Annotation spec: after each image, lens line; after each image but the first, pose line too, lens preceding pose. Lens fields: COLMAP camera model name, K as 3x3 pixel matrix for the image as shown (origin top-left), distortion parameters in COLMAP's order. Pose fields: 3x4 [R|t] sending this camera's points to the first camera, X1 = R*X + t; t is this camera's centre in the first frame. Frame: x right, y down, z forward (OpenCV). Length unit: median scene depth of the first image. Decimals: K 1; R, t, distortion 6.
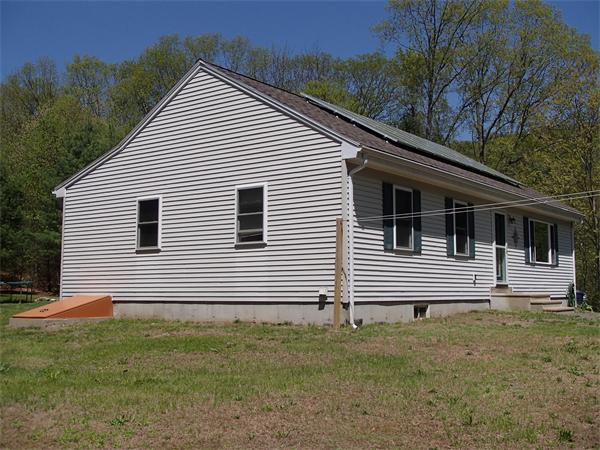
lens RADIAL K [[718.8, 0, 300.0], [0, 718.8, 225.0], [0, 0, 1]] dist [-0.017701, -0.012088]
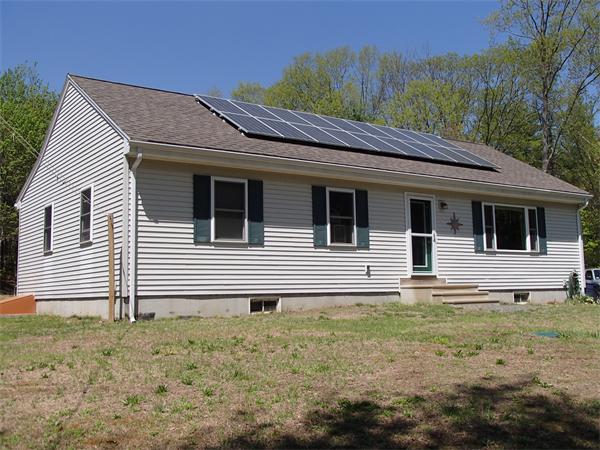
lens RADIAL K [[675.4, 0, 300.0], [0, 675.4, 225.0], [0, 0, 1]] dist [-0.020963, -0.013698]
pose [[0.947427, -0.050792, -0.315916, 0.463970], [0.048572, 0.998708, -0.014903, 0.026198], [0.316265, -0.001225, 0.948670, 0.139634]]
